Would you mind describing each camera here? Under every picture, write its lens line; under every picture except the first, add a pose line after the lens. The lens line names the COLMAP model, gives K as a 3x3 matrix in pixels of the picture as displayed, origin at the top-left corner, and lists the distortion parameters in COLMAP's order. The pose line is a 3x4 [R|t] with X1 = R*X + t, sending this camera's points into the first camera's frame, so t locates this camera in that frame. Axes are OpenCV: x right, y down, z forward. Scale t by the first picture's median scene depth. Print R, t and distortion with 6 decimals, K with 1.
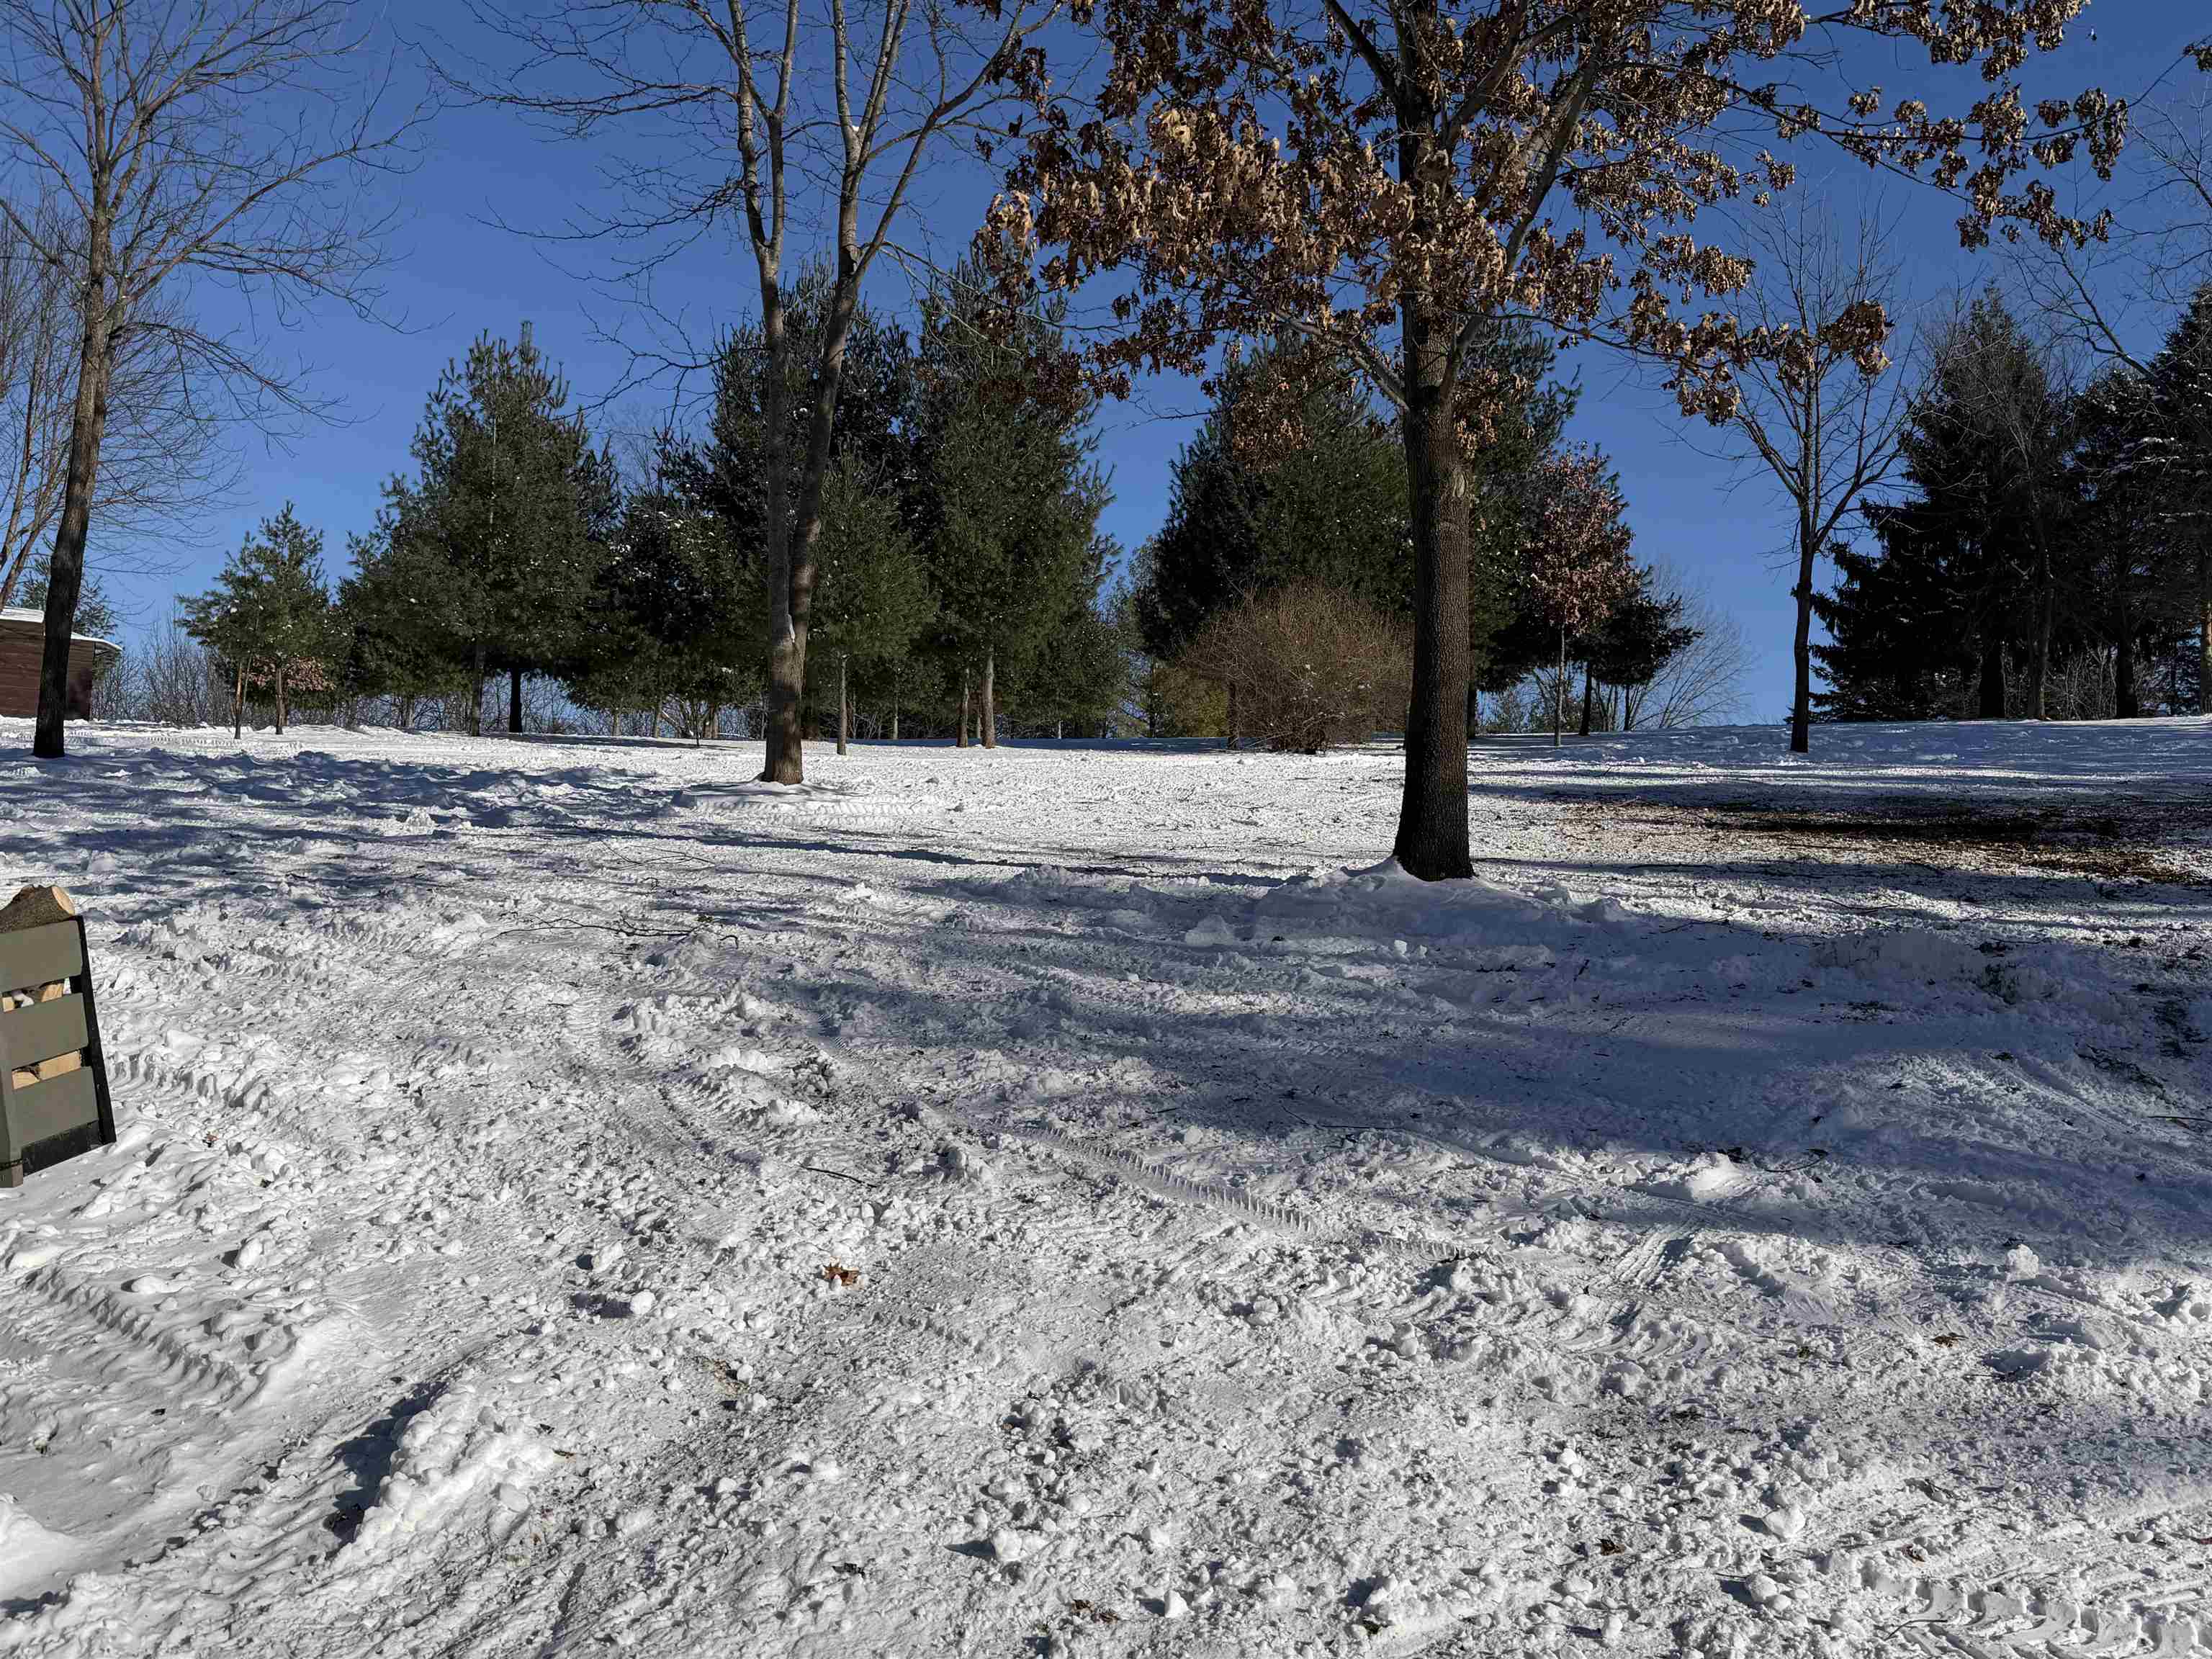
lens RADIAL K [[1793.6, 0, 1089.5], [0, 1793.6, 812.8], [0, 0, 1]] dist [0.162944, -0.234157]
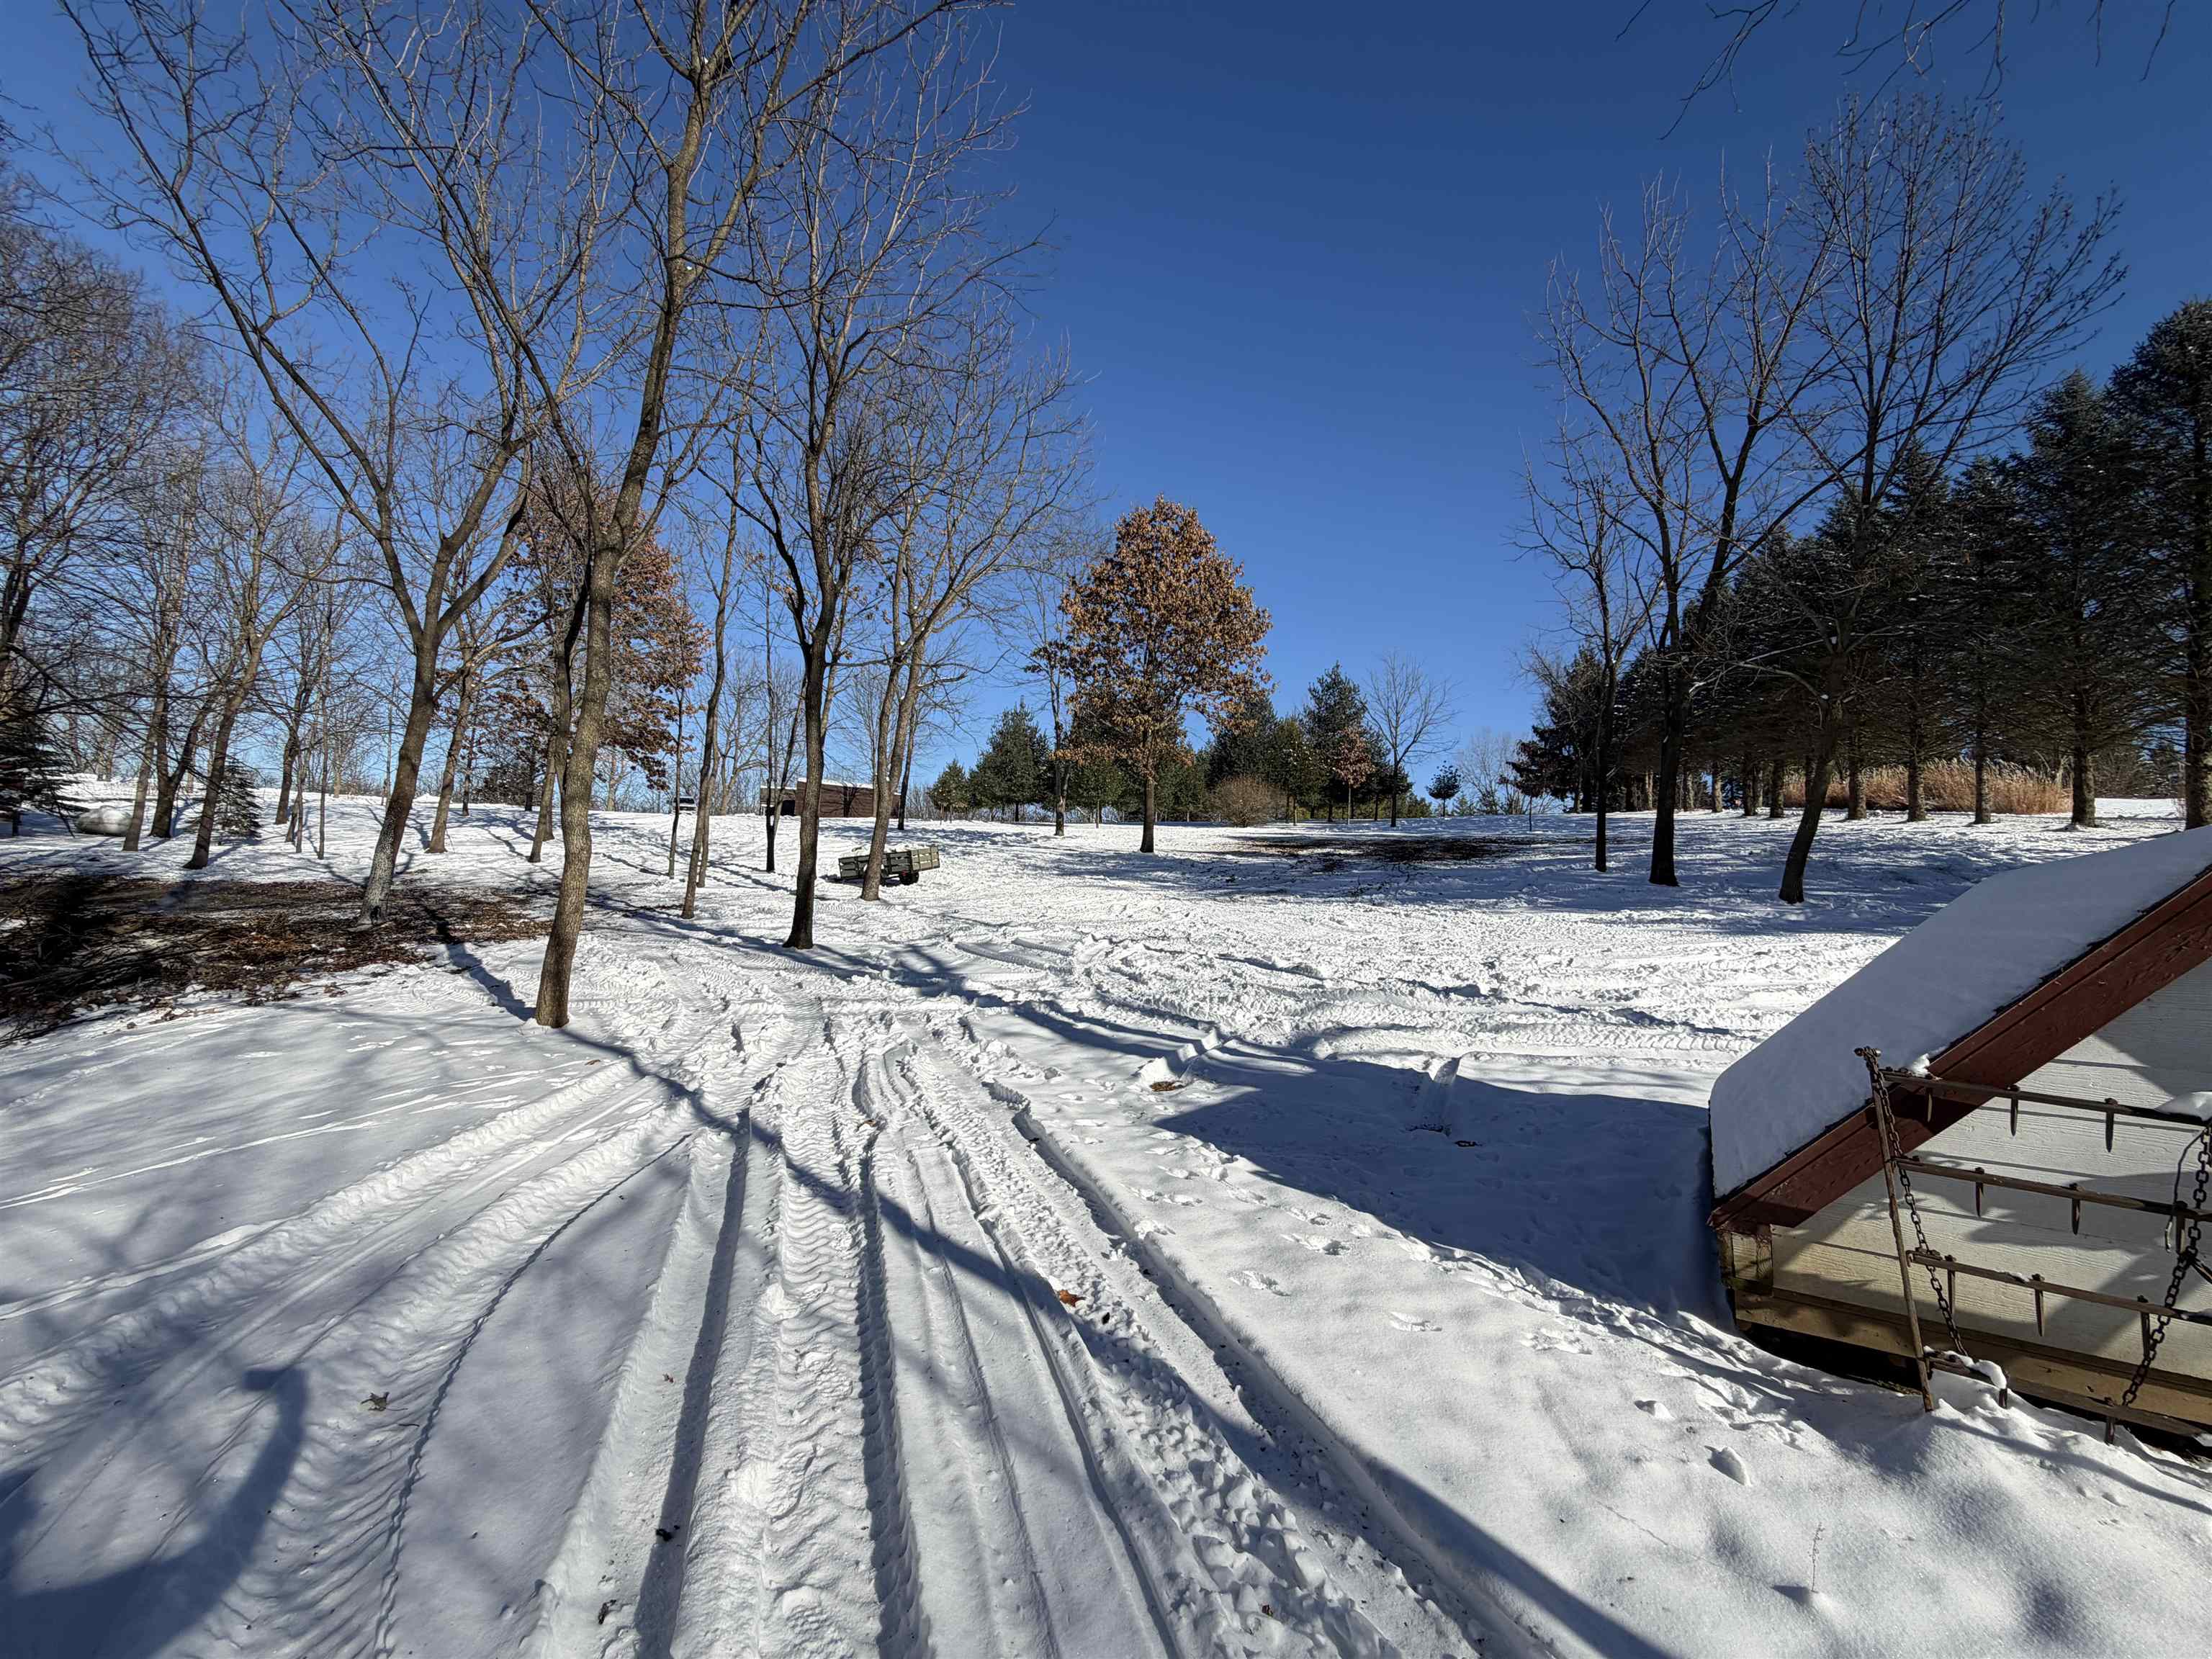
lens RADIAL K [[879.5, 0, 1098.4], [0, 879.5, 834.0], [0, 0, 1]] dist [-0.001625, 0.000104]
pose [[0.967969, 0.002554, -0.251056, 0.298415], [-0.008475, 0.999711, -0.022509, 0.017183], [0.250926, 0.023915, 0.967711, -0.657039]]
